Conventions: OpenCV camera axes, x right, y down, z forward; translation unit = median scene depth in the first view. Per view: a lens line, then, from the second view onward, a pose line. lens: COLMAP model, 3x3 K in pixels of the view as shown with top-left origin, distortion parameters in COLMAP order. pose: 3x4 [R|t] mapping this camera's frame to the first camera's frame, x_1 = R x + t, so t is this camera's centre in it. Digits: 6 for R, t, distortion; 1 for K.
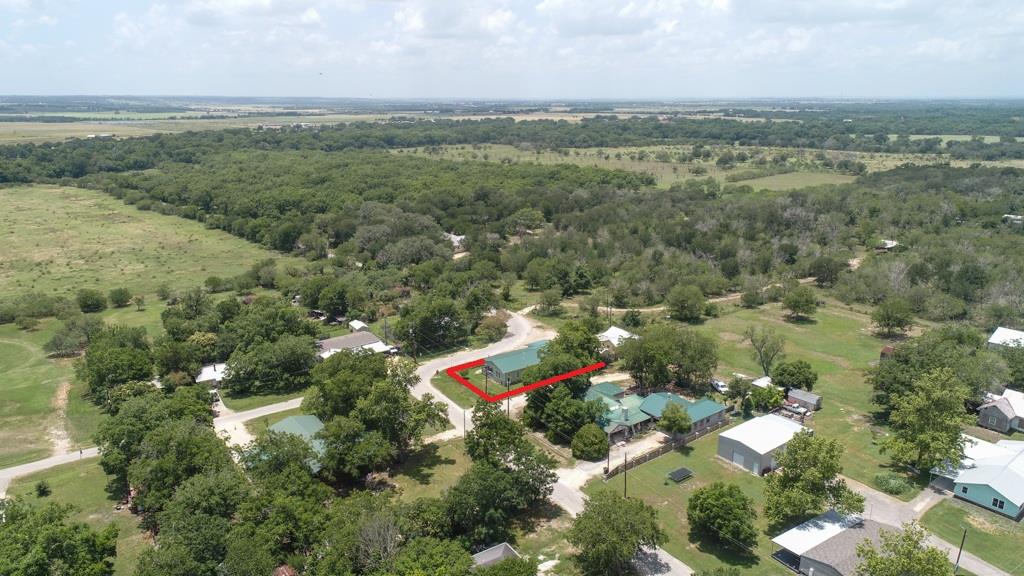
lens RADIAL K [[691.3, 0, 519.6], [0, 691.3, 287.0], [0, 0, 1]] dist [0.010405, -0.004183]
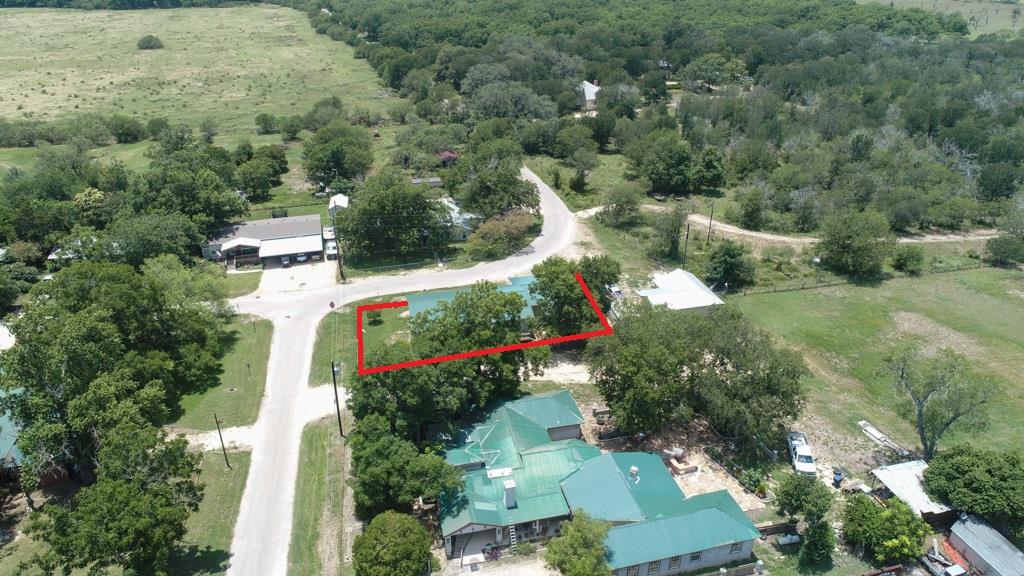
lens RADIAL K [[691.3, 0, 504.9], [0, 691.3, 284.3], [0, 0, 1]] dist [0.010405, -0.004183]
pose [[0.914197, 0.179411, -0.363394, 0.188428], [-0.099924, 0.968776, 0.226912, -0.040024], [0.392758, -0.171130, 0.903579, 0.380864]]
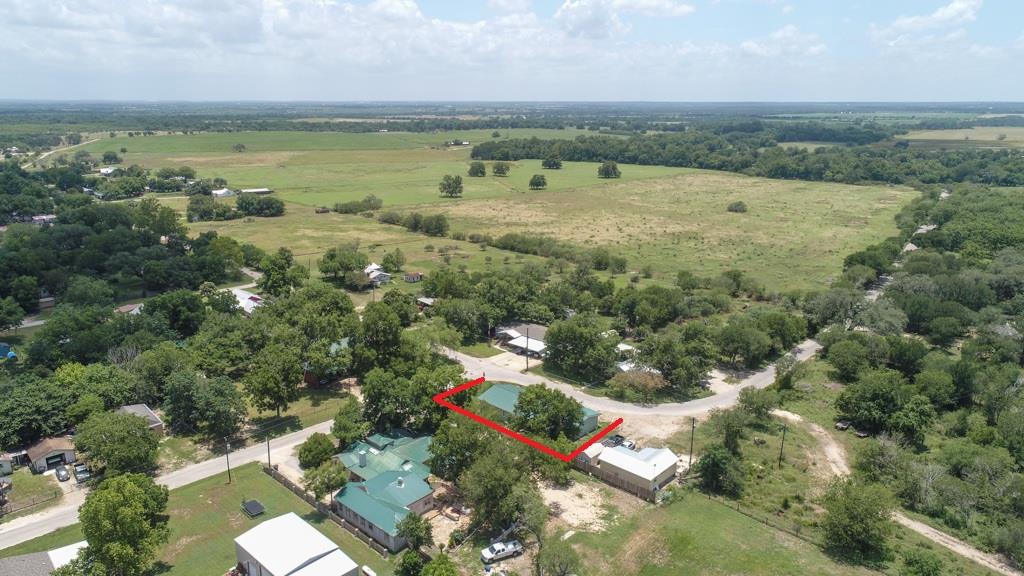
lens RADIAL K [[691.3, 0, 508.1], [0, 691.3, 288.4], [0, 0, 1]] dist [0.010405, -0.004183]
pose [[0.162689, 0.257343, -0.952527, 0.620898], [-0.263833, 0.941582, 0.209324, -0.164372], [0.950749, 0.217253, 0.221081, 0.598642]]
